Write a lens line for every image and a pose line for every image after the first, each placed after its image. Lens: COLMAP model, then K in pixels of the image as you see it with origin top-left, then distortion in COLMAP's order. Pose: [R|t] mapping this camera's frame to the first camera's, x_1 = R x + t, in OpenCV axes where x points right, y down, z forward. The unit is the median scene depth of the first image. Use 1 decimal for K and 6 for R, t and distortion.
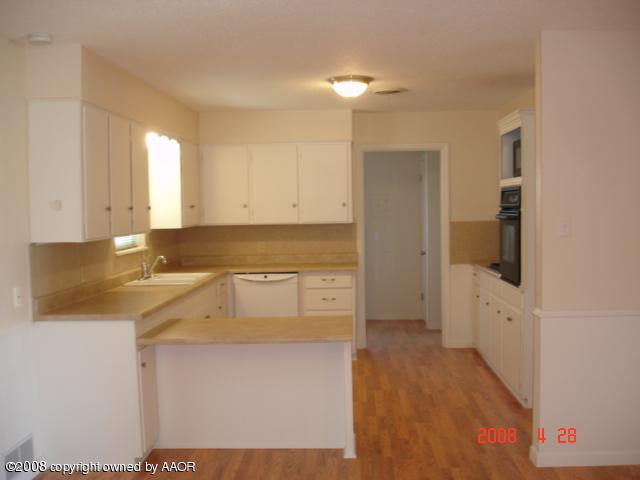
lens RADIAL K [[734.7, 0, 320.0], [0, 734.7, 240.0], [0, 0, 1]] dist [-0.108934, -0.047775]
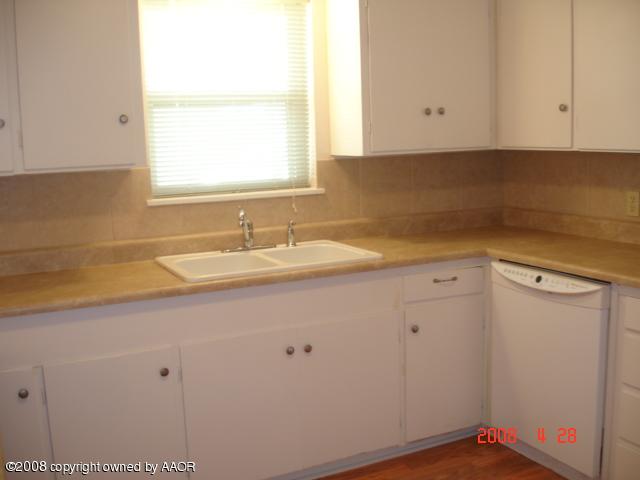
lens RADIAL K [[734.7, 0, 320.0], [0, 734.7, 240.0], [0, 0, 1]] dist [-0.108934, -0.047775]
pose [[0.471502, 0.136780, -0.871193, 0.226847], [-0.022032, 0.989417, 0.143418, -0.028941], [0.881590, -0.048428, 0.469526, 0.691070]]
